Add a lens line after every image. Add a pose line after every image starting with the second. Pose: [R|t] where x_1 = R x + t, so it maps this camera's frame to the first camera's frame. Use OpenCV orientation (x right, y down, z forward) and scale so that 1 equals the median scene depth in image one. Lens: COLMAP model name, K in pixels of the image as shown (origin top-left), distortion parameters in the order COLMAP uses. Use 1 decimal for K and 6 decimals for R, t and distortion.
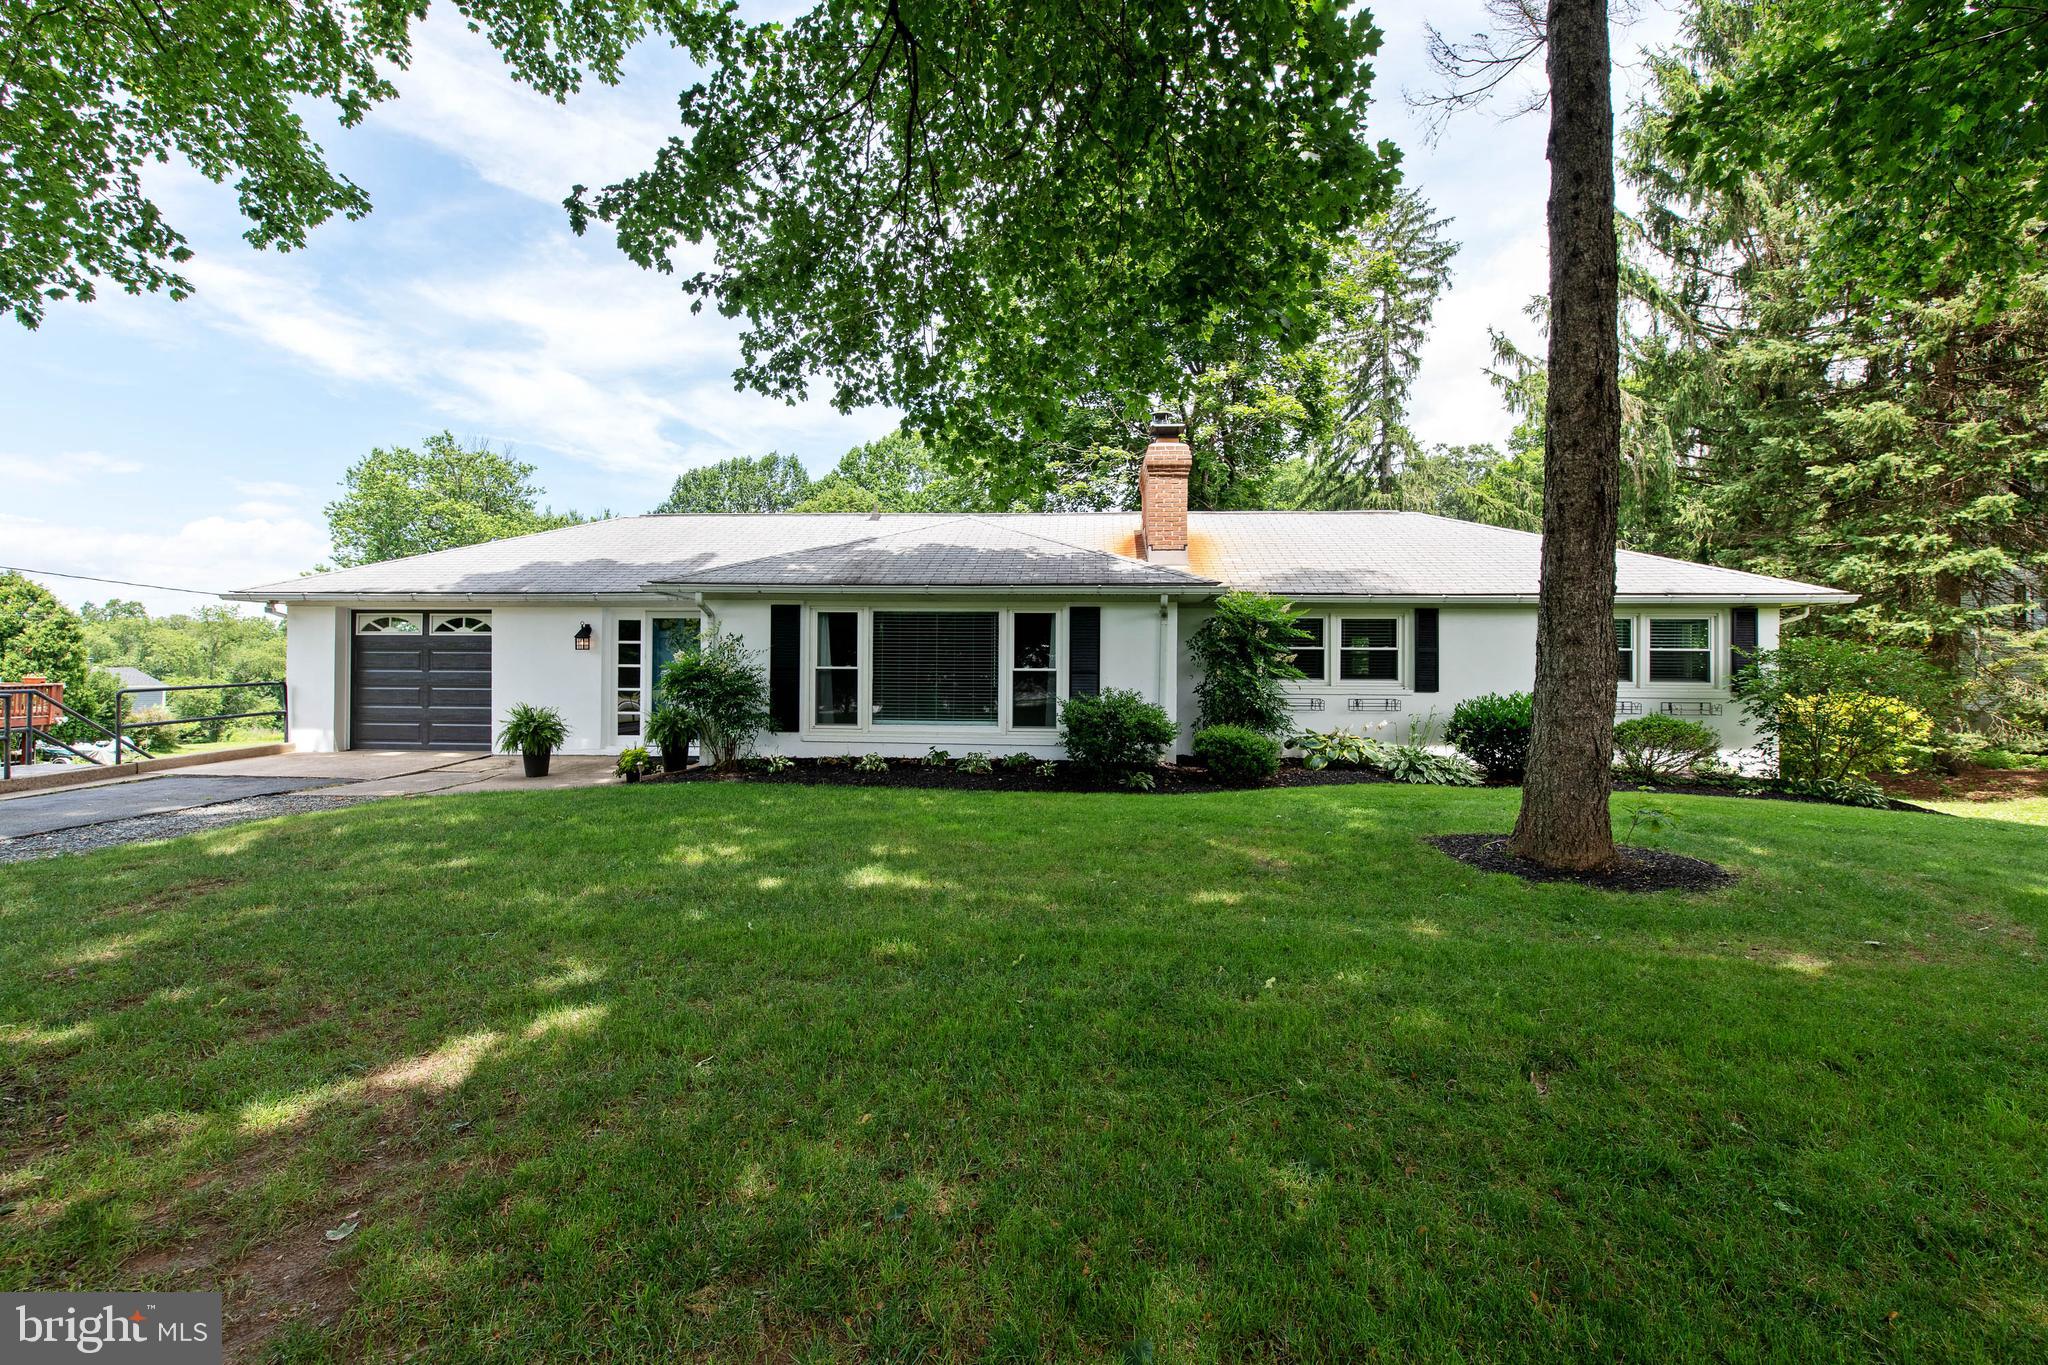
lens RADIAL K [[881.5, 0, 1028.7], [0, 881.5, 671.0], [0, 0, 1]] dist [0.001340, -0.000246]
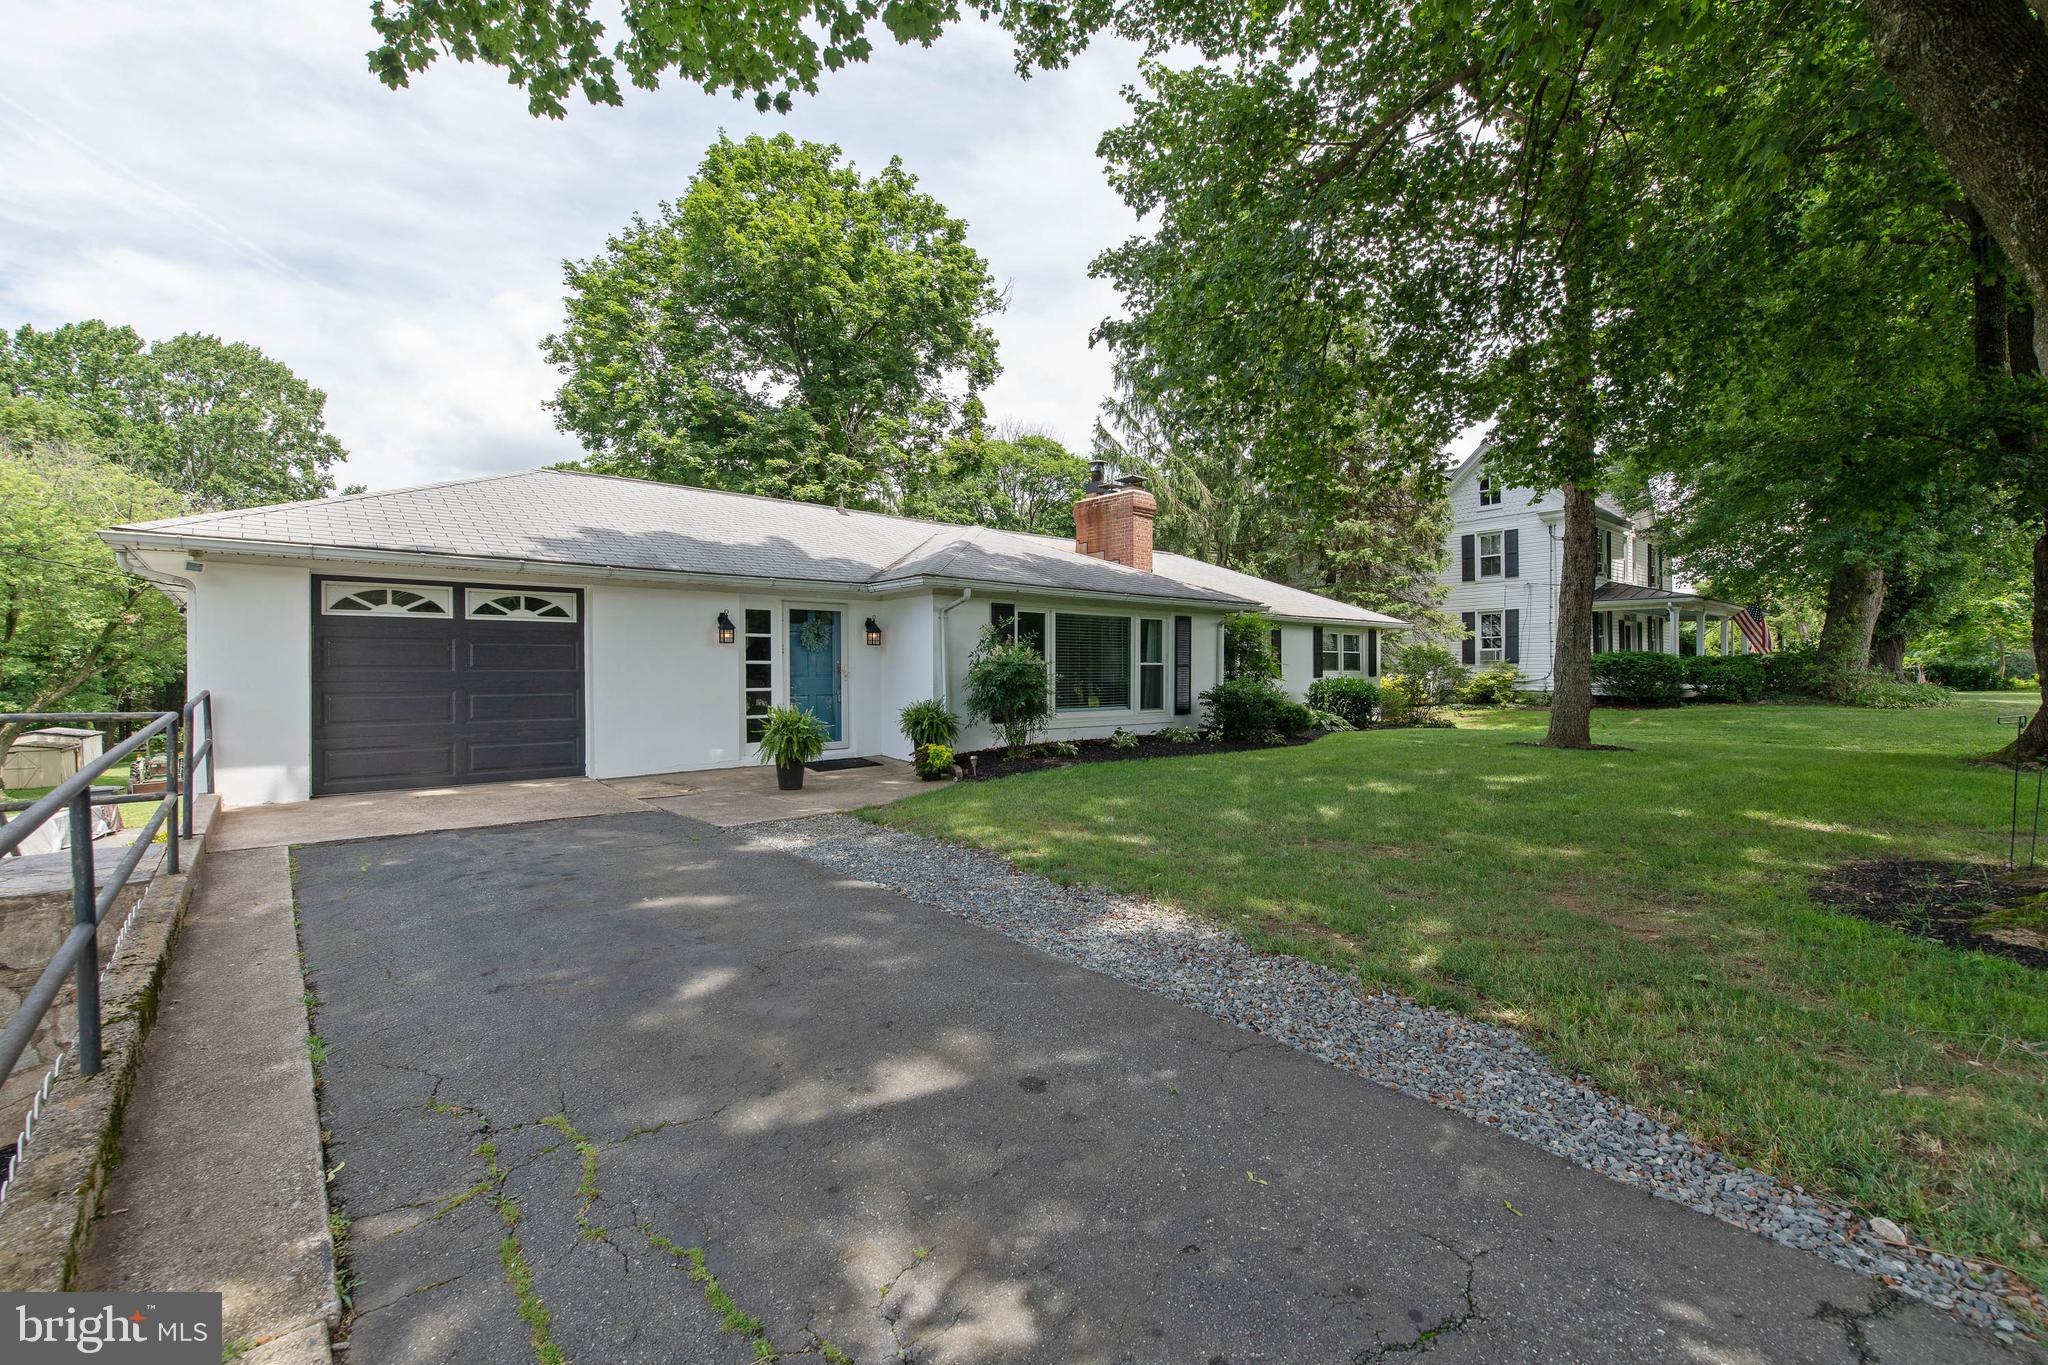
lens RADIAL K [[881.5, 0, 1028.7], [0, 881.5, 671.0], [0, 0, 1]] dist [0.001340, -0.000246]
pose [[0.704300, -0.007253, 0.709865, -0.887519], [0.009291, 0.999956, 0.000998, 0.004391], [-0.709841, 0.005892, 0.704337, 0.195172]]
